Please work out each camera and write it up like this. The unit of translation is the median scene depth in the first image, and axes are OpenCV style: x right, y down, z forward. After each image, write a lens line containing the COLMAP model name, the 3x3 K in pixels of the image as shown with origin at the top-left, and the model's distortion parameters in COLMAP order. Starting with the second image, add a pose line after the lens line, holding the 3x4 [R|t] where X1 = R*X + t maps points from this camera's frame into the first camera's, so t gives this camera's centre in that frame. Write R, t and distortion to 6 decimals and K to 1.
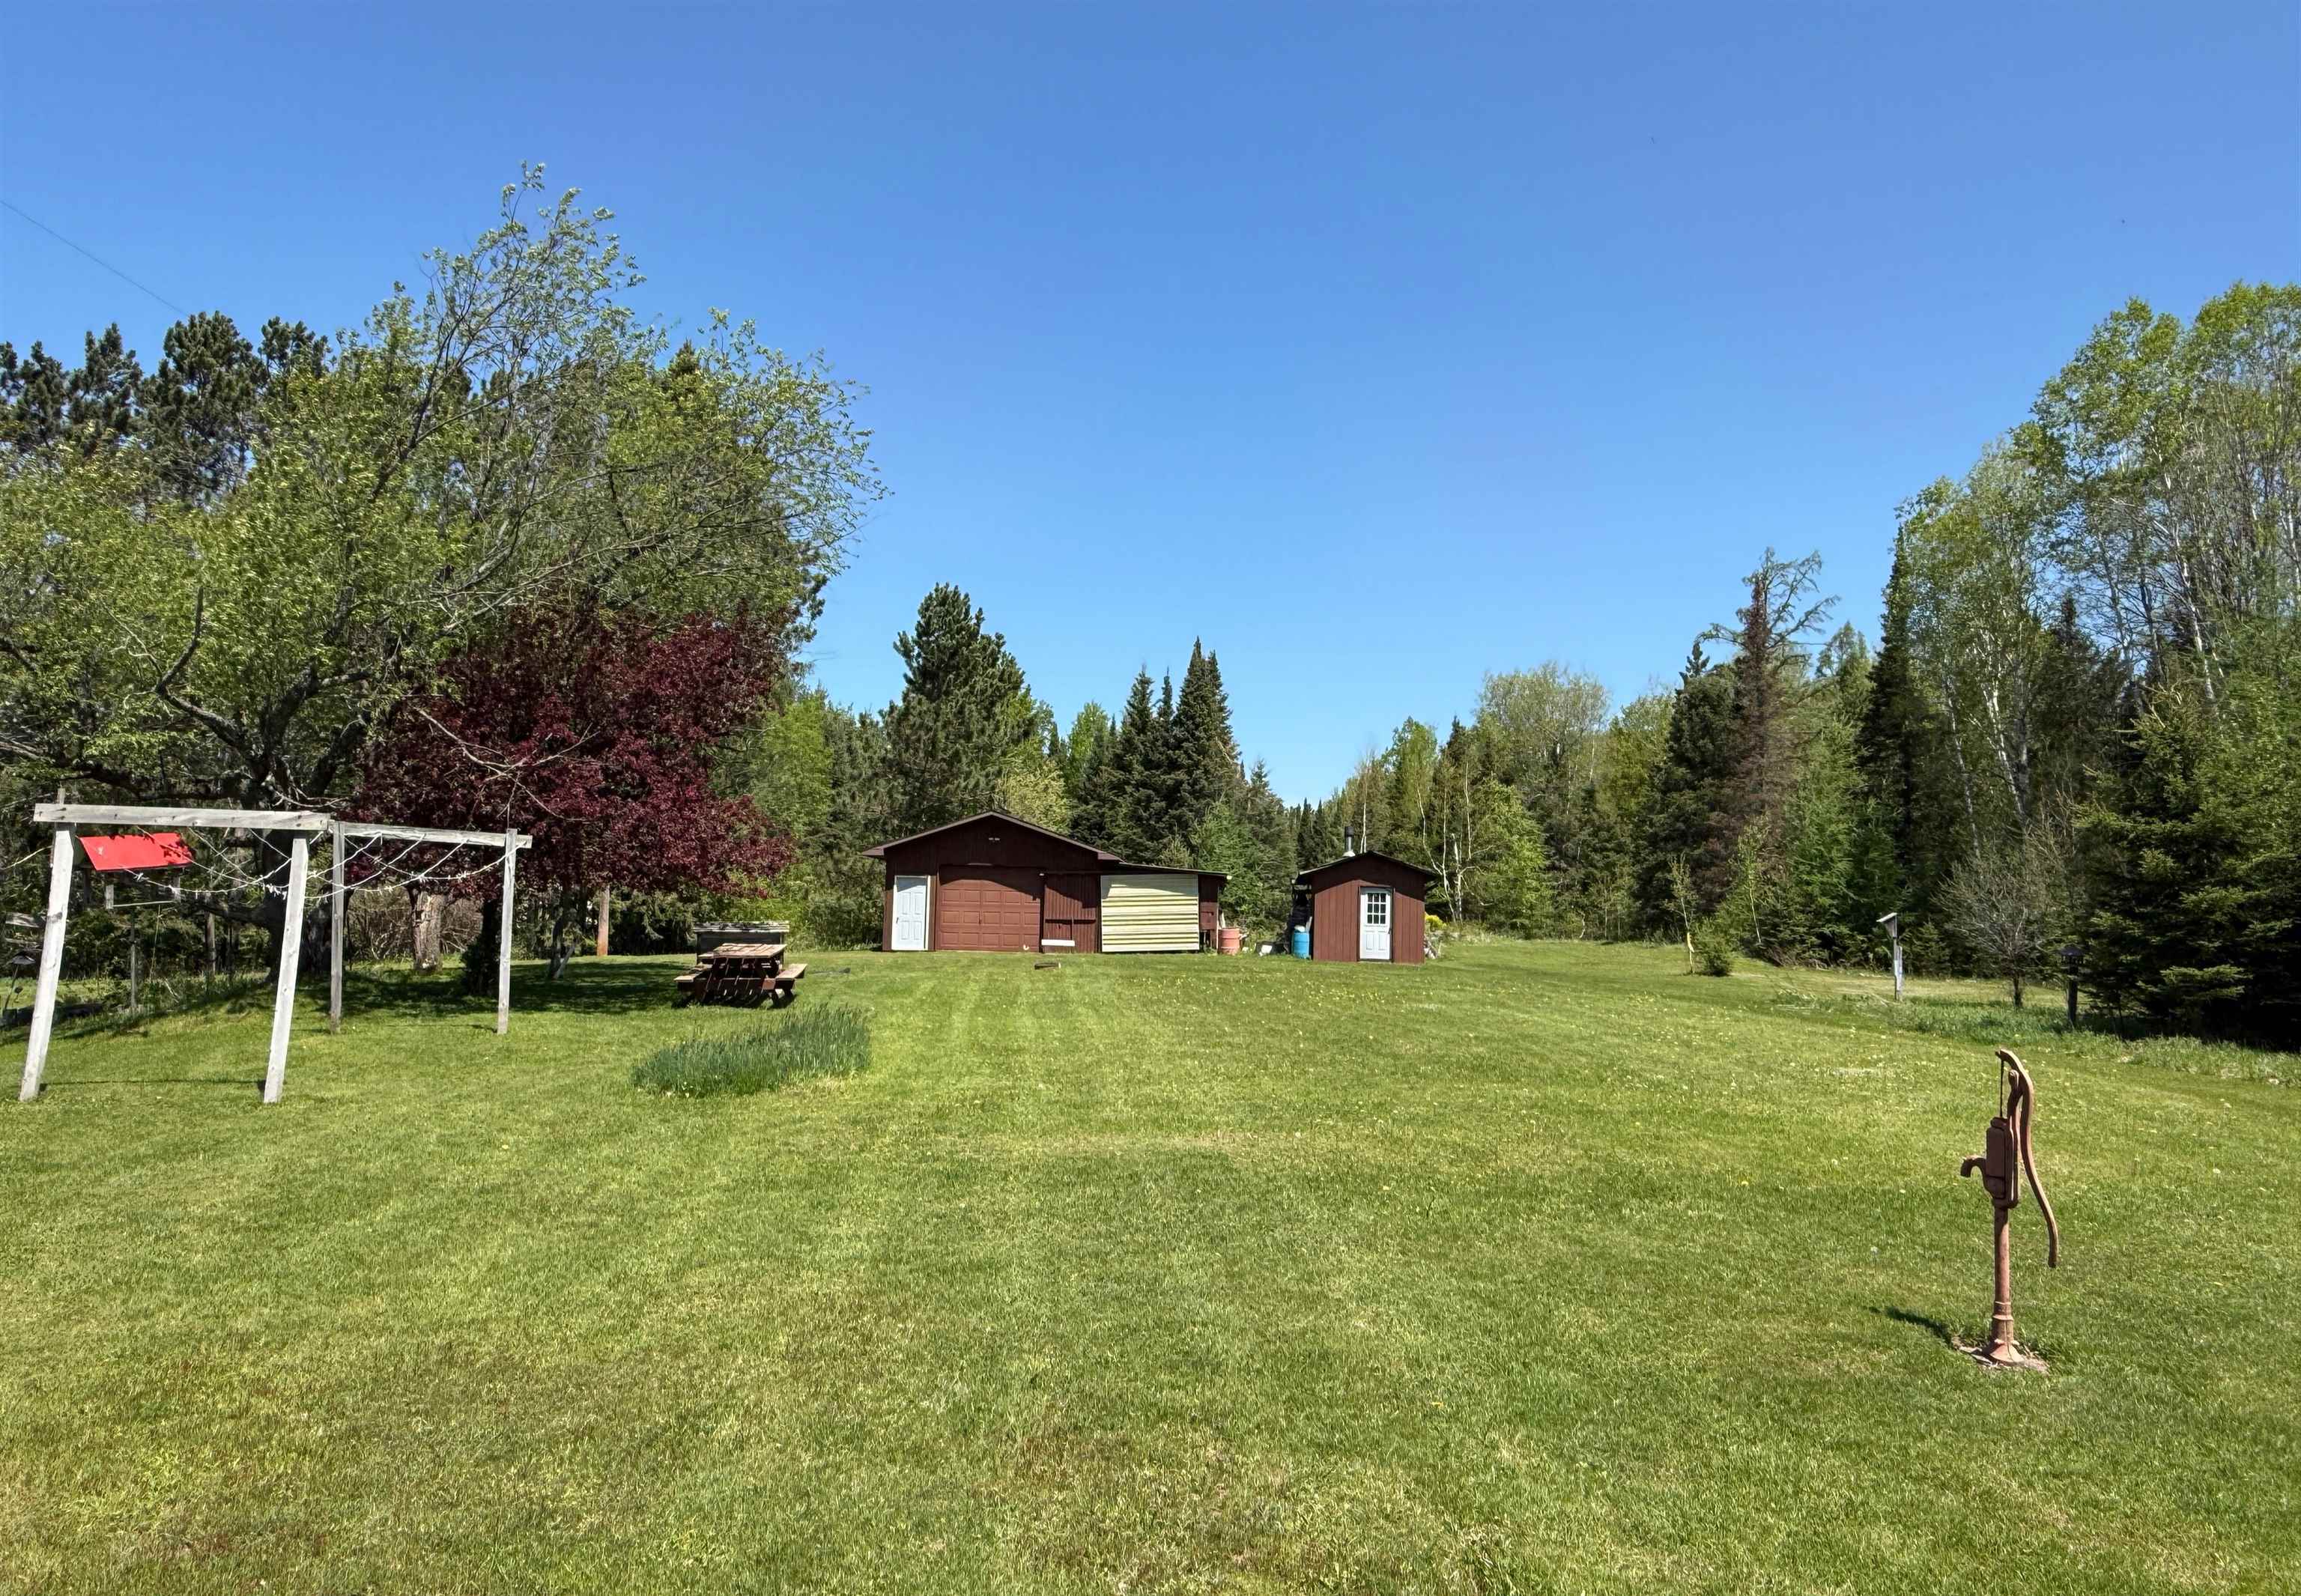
lens RADIAL K [[1517.1, 0, 1150.5], [0, 1517.1, 798.0], [0, 0, 1]] dist [-0.000135, 0.000384]
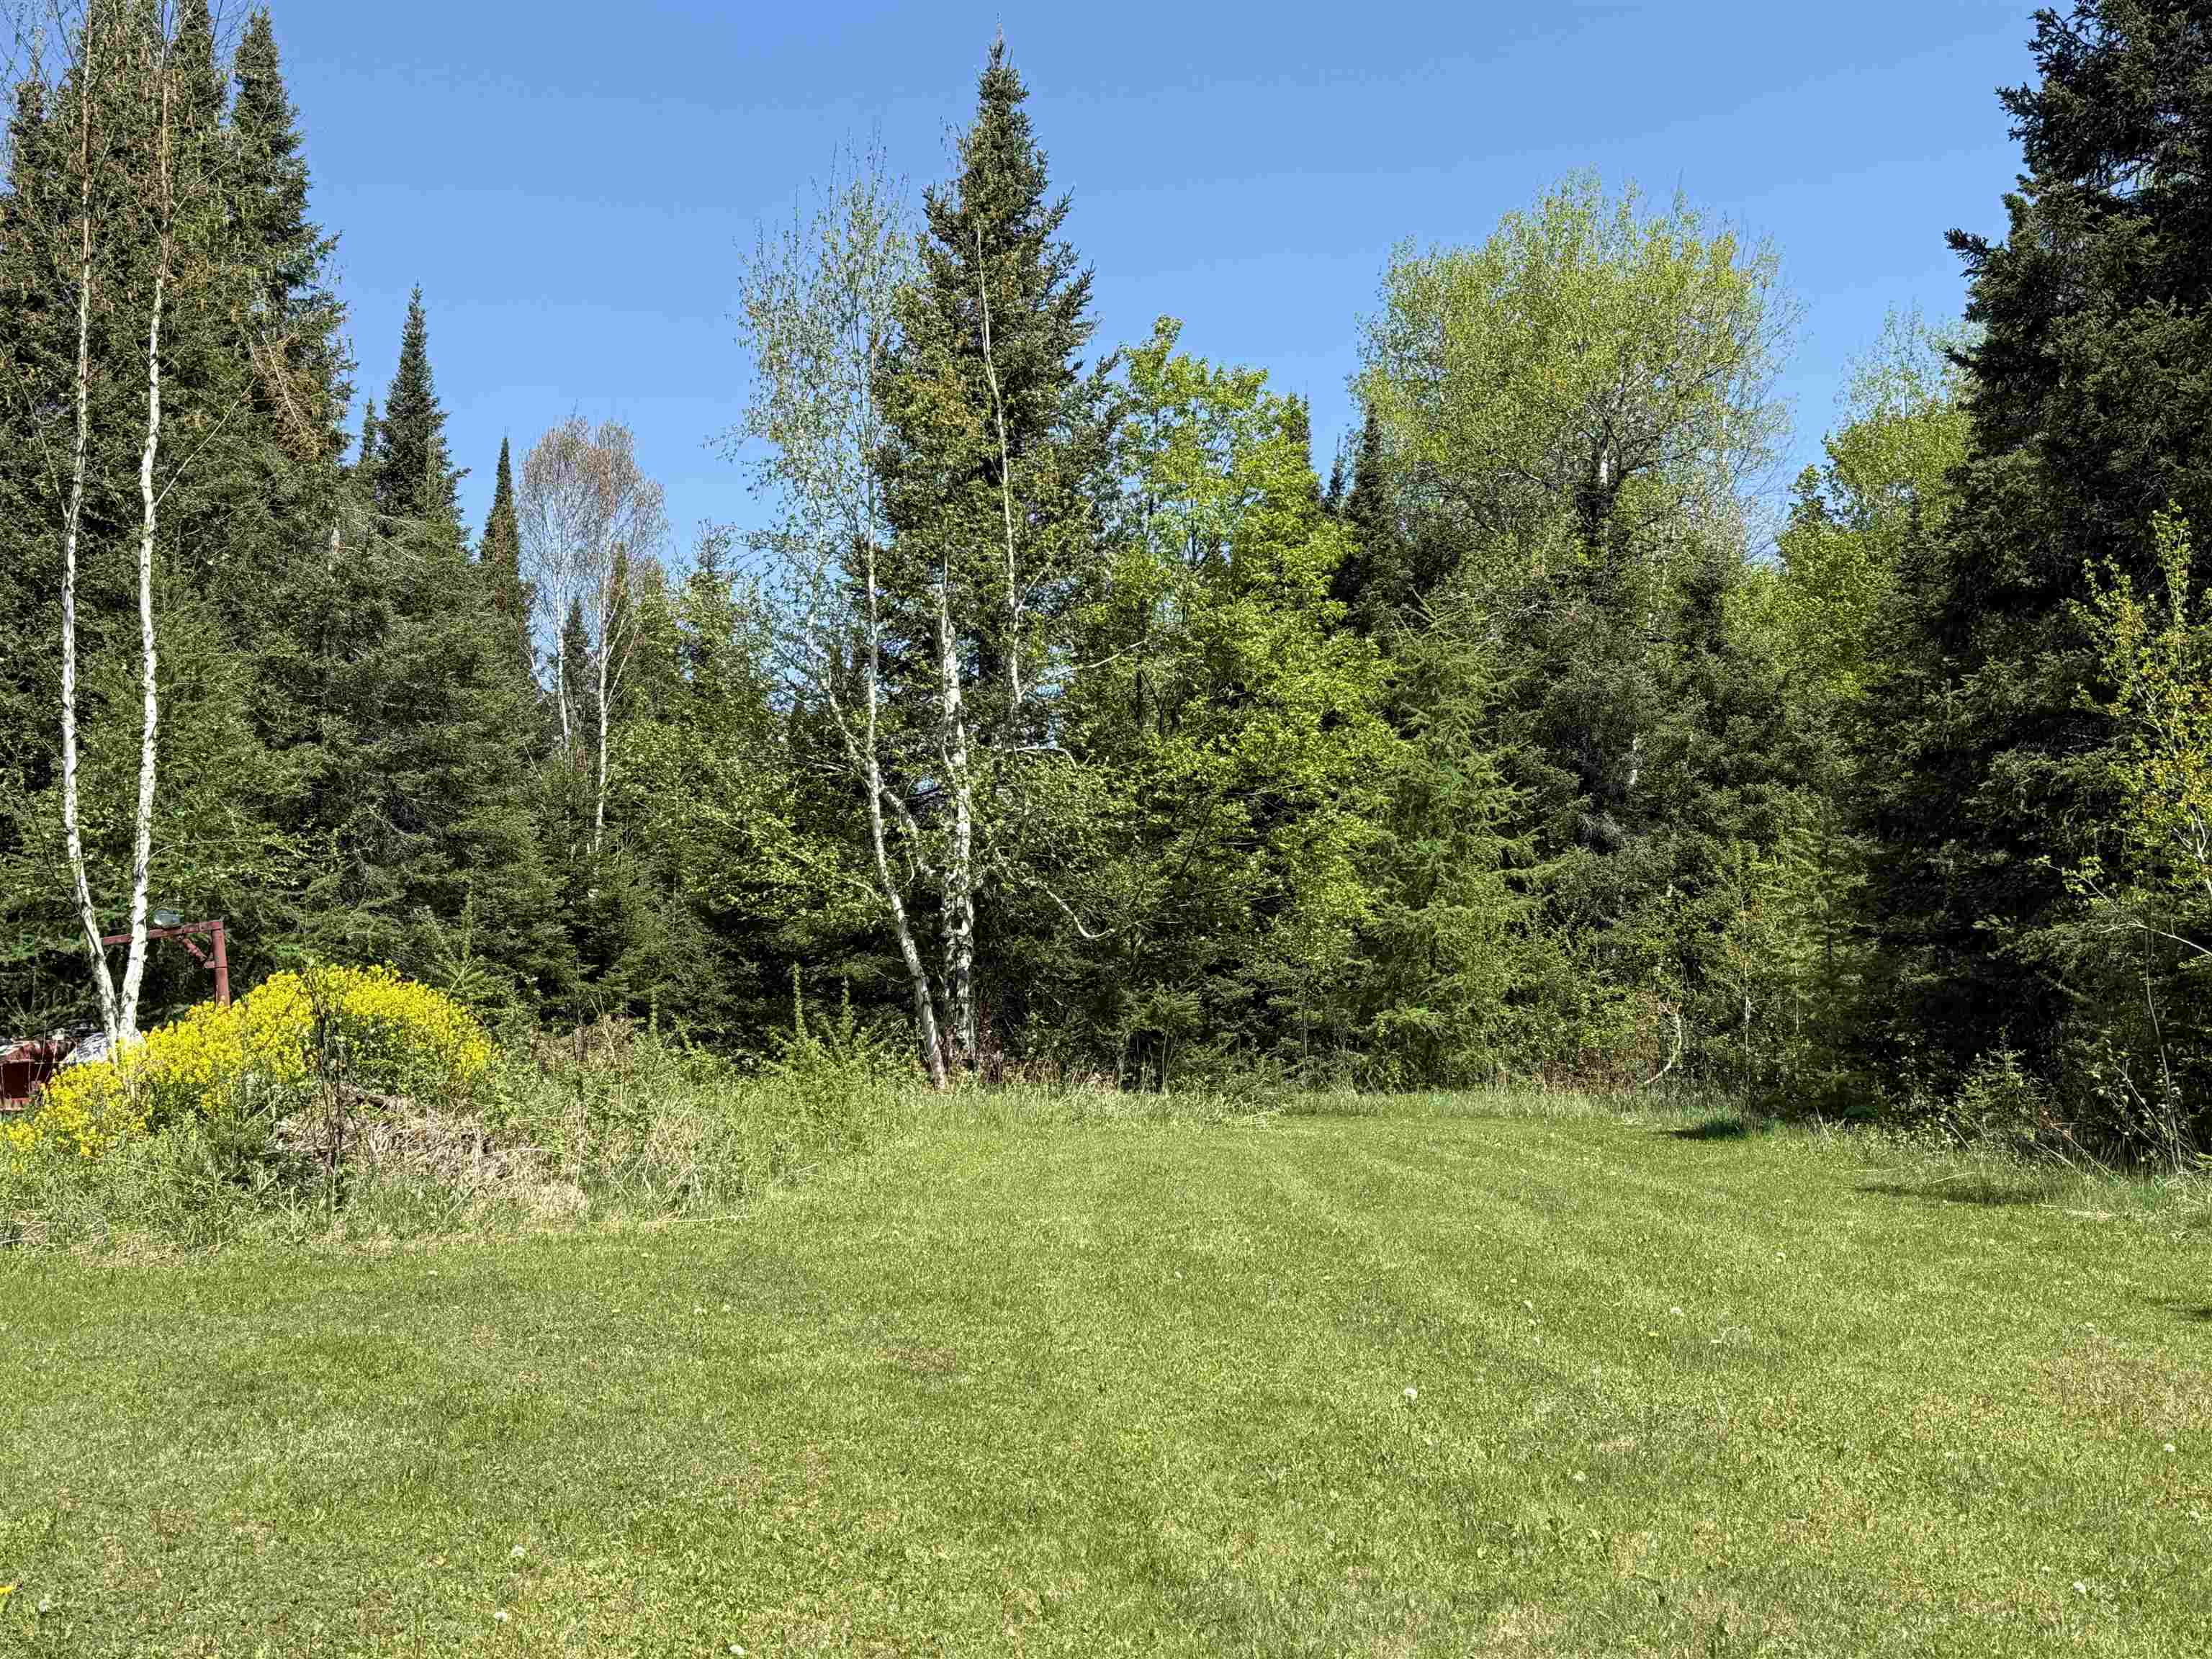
lens RADIAL K [[2431.9, 0, 1106.0], [0, 2431.9, 829.5], [0, 0, 1]] dist [-0.000597, -0.001910]
pose [[0.999651, -0.023835, 0.011411, 0.175225], [0.023913, 0.999691, -0.006741, 0.046616], [-0.011246, 0.007011, 0.999912, 0.548597]]
